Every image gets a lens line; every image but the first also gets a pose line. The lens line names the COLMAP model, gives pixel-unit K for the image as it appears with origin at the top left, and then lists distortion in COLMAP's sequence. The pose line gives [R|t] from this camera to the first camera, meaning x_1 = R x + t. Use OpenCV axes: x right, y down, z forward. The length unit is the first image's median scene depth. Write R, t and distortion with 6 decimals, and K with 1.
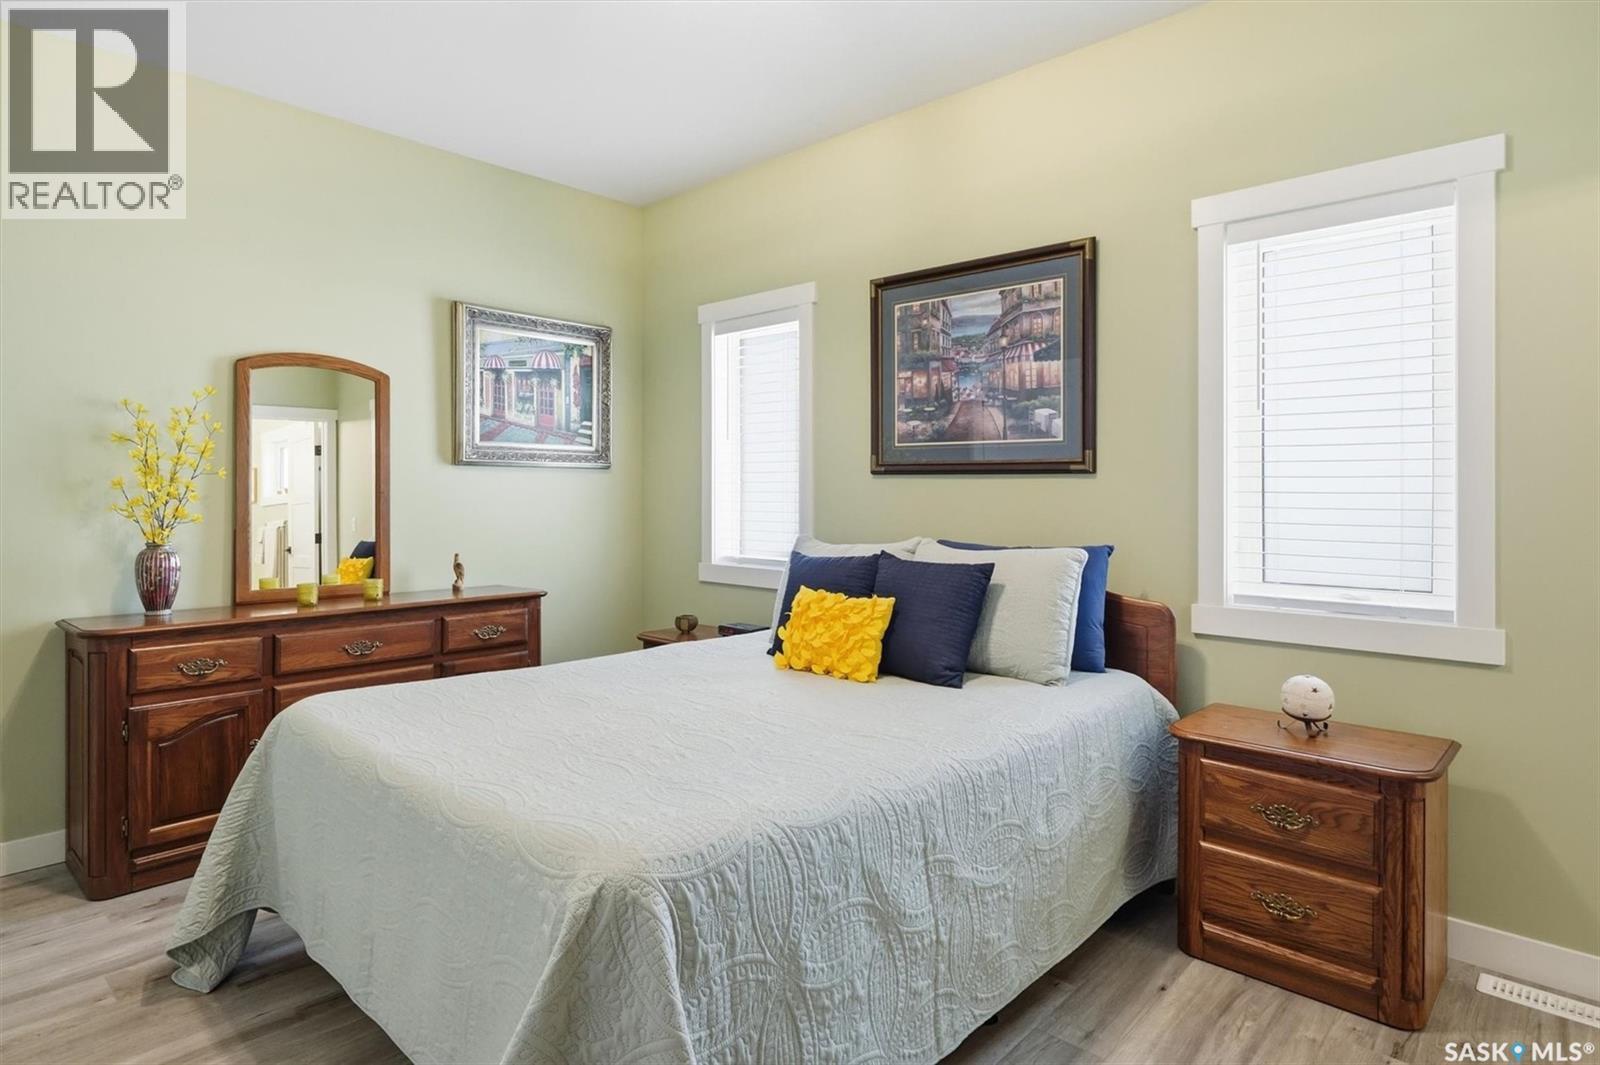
lens RADIAL K [[867.2, 0, 795.8], [0, 867.2, 499.8], [0, 0, 1]] dist [-0.009298, -0.000107]
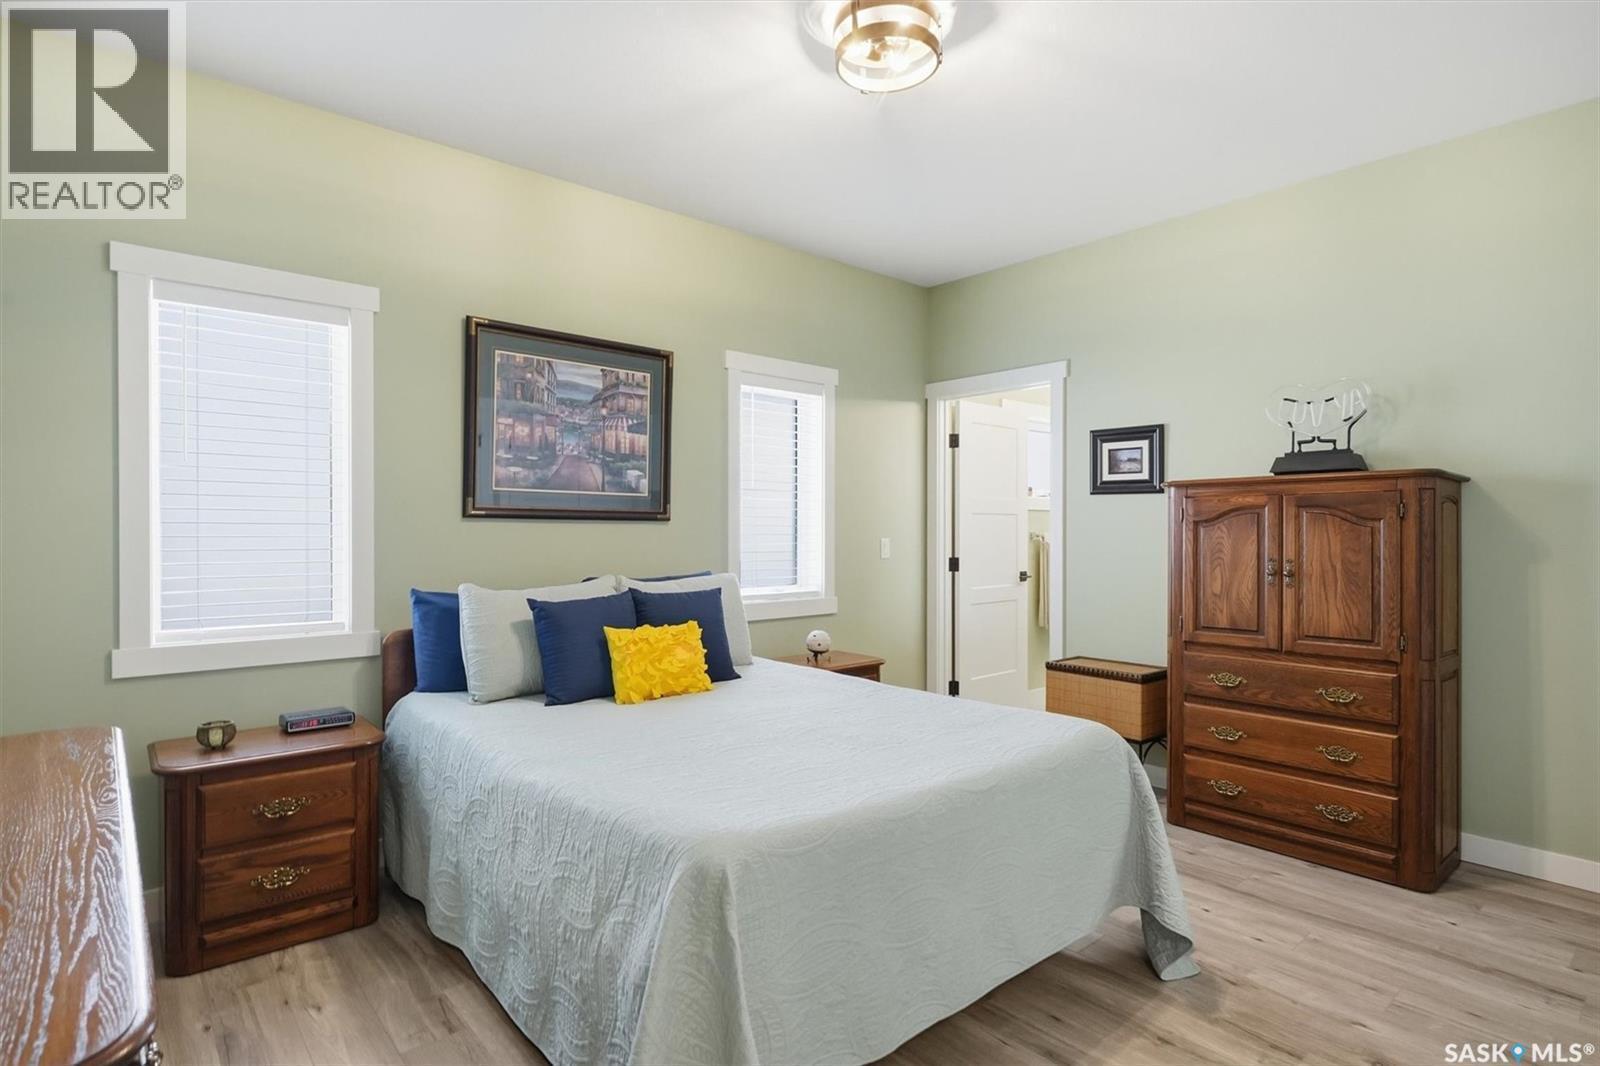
lens RADIAL K [[827.2, 0, 800.0], [0, 827.2, 533.0], [0, 0, 1]] dist [-0.008385, -0.000166]
pose [[0.114403, -0.010667, 0.993377, -0.881992], [0.002215, 0.999943, 0.010483, -0.023365], [-0.993432, 0.001001, 0.114420, 0.593045]]
